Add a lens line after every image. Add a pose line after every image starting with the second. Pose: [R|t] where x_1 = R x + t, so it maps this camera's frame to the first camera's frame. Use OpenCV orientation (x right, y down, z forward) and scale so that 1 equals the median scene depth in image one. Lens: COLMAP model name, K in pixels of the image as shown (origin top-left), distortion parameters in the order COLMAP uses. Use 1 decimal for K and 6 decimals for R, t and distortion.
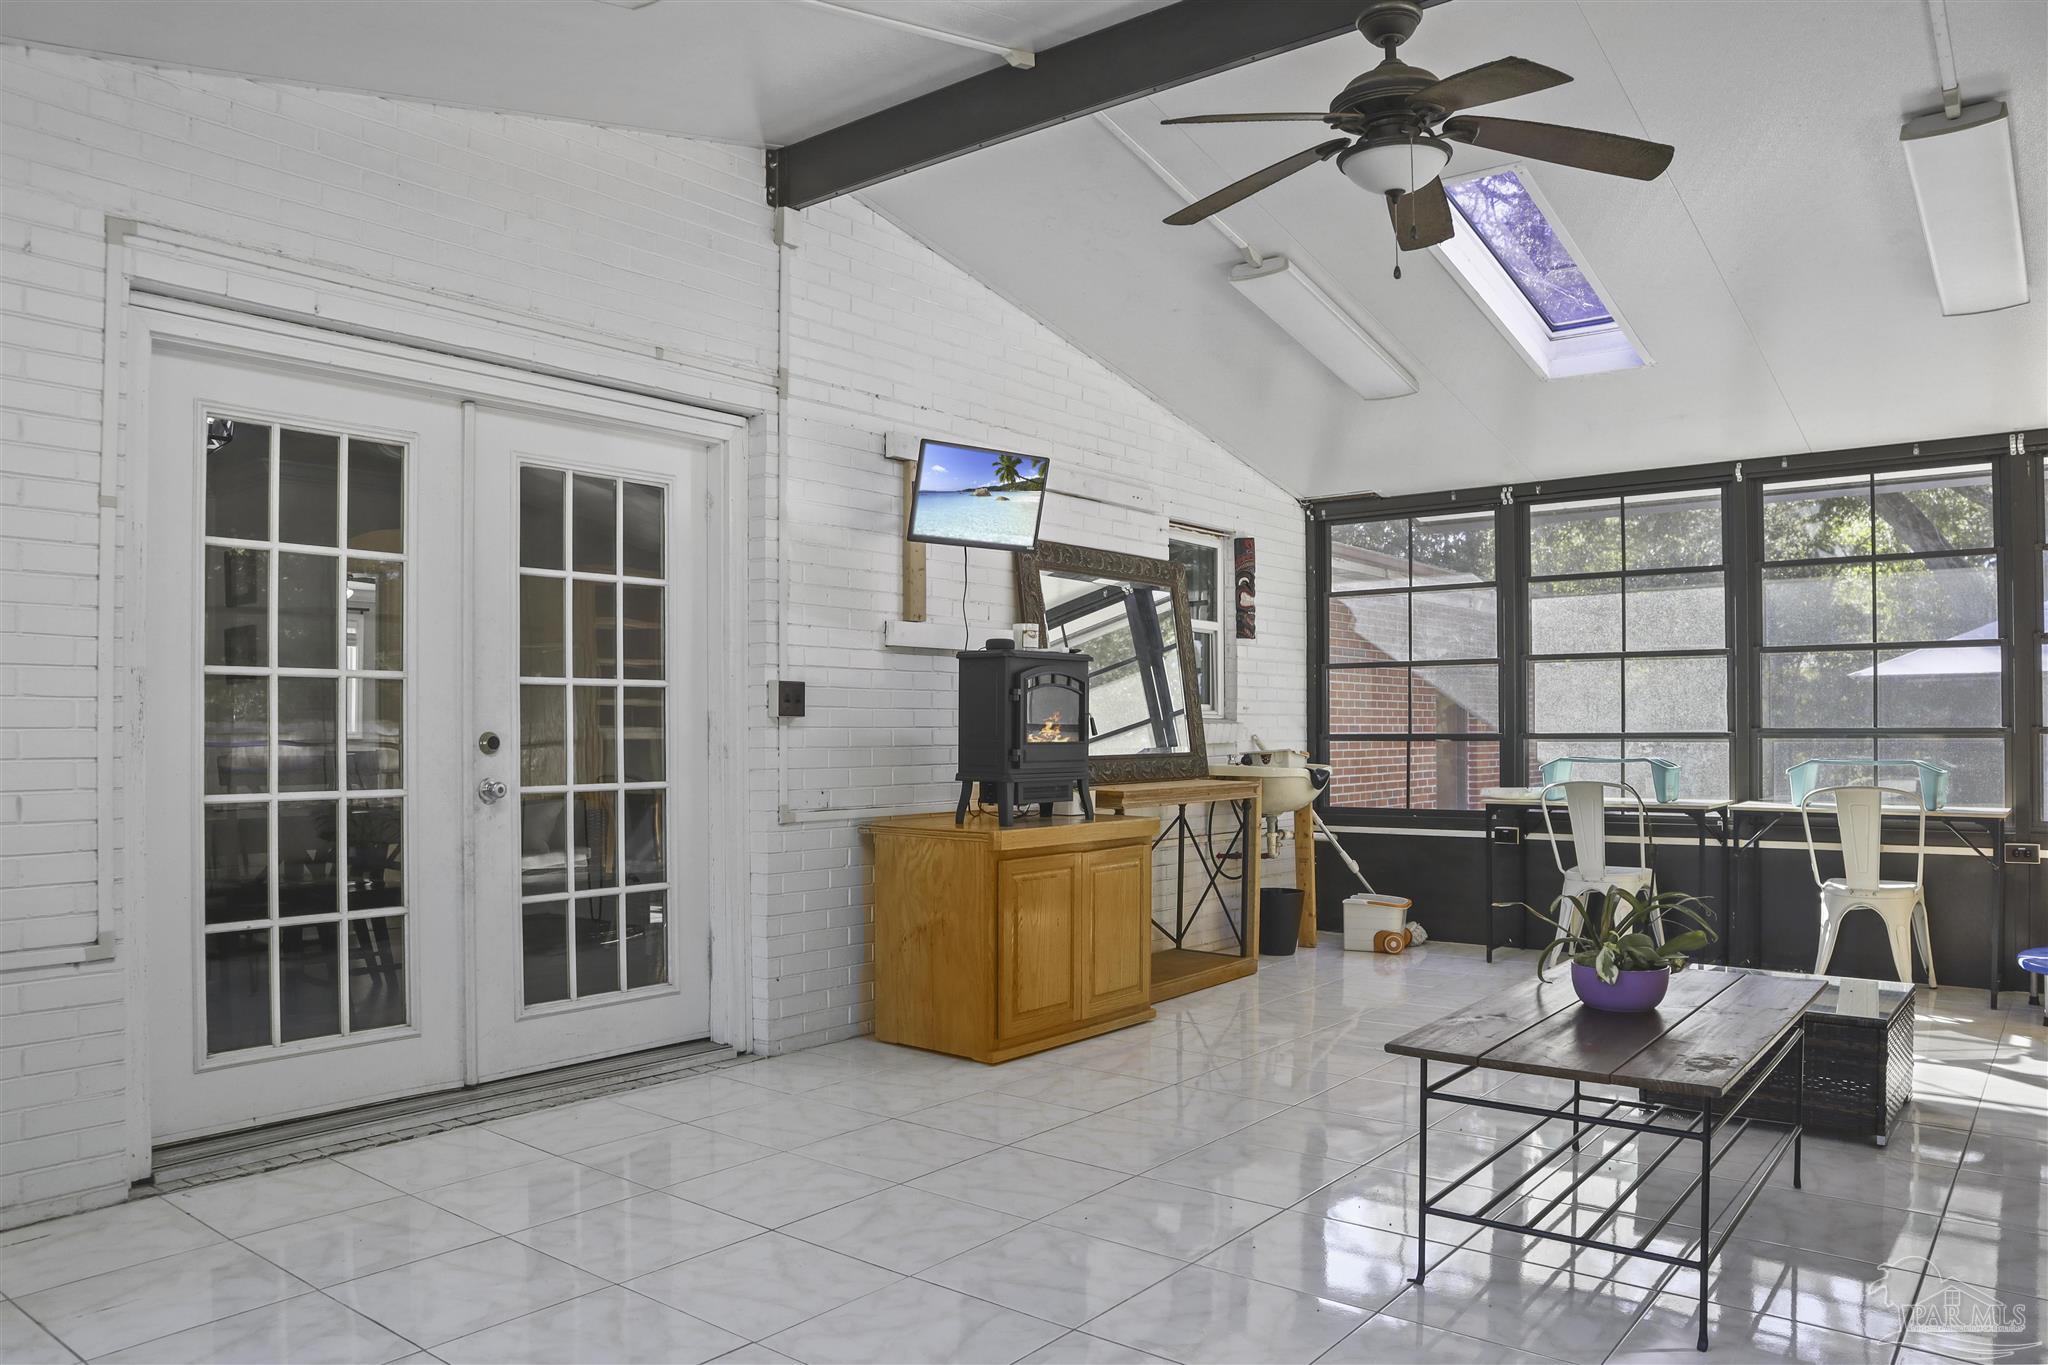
lens RADIAL K [[1435.3, 0, 1025.8], [0, 1435.3, 691.1], [0, 0, 1]] dist [-0.118374, 0.077341]
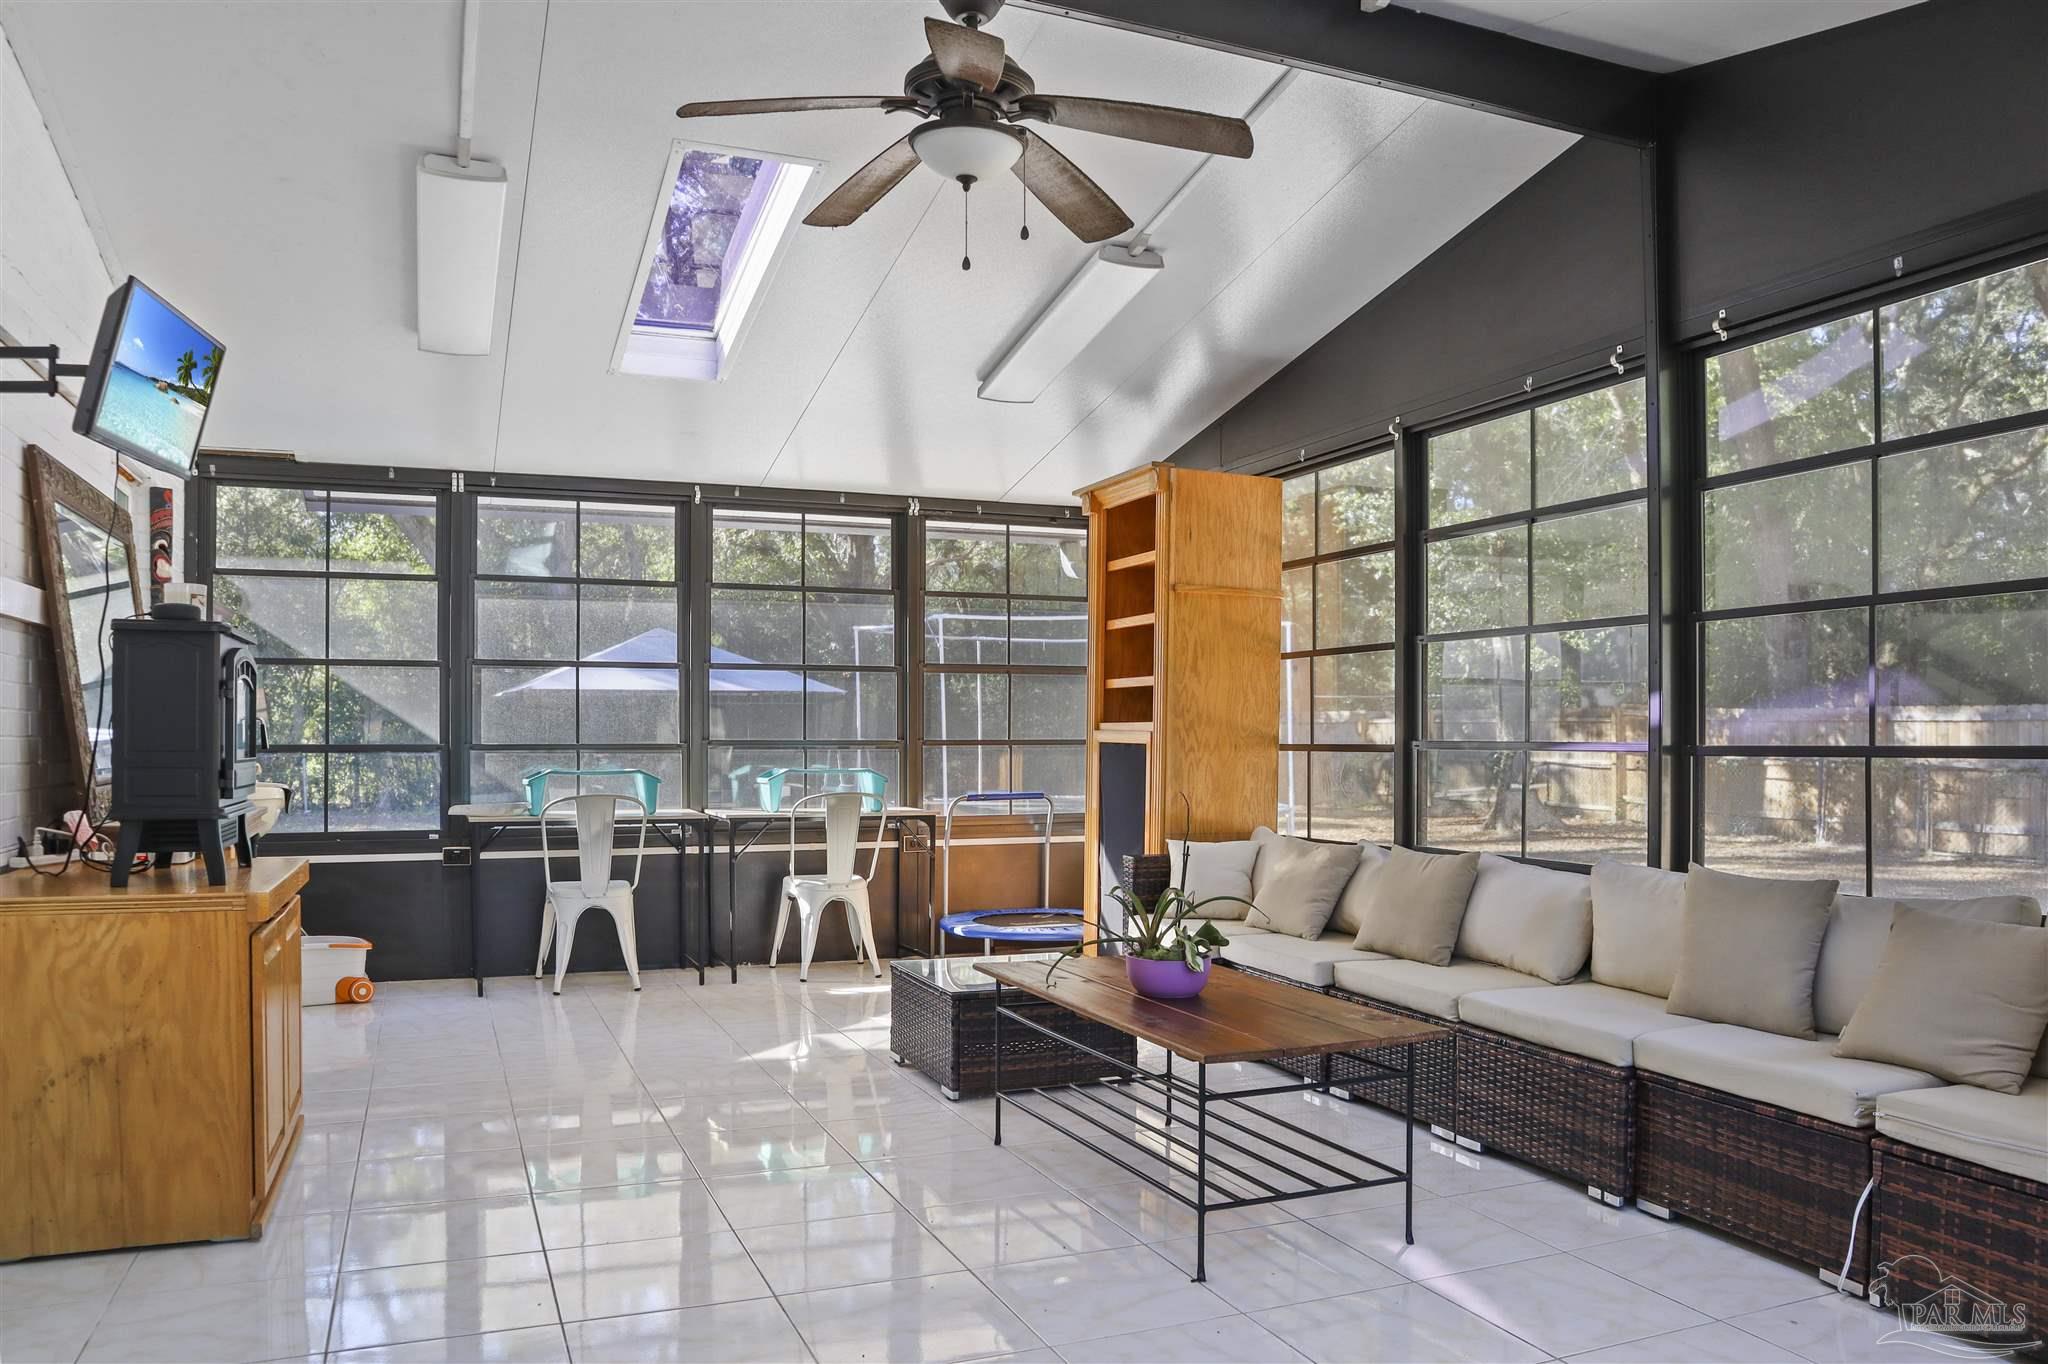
lens RADIAL K [[1442.7, 0, 1028.1], [0, 1442.7, 739.8], [0, 0, 1]] dist [-0.042805, -0.000487]
pose [[0.484256, -0.000508, 0.874926, -0.291915], [-0.022046, 0.999675, 0.012783, 0.006726], [-0.874648, -0.025479, 0.484088, 0.245296]]
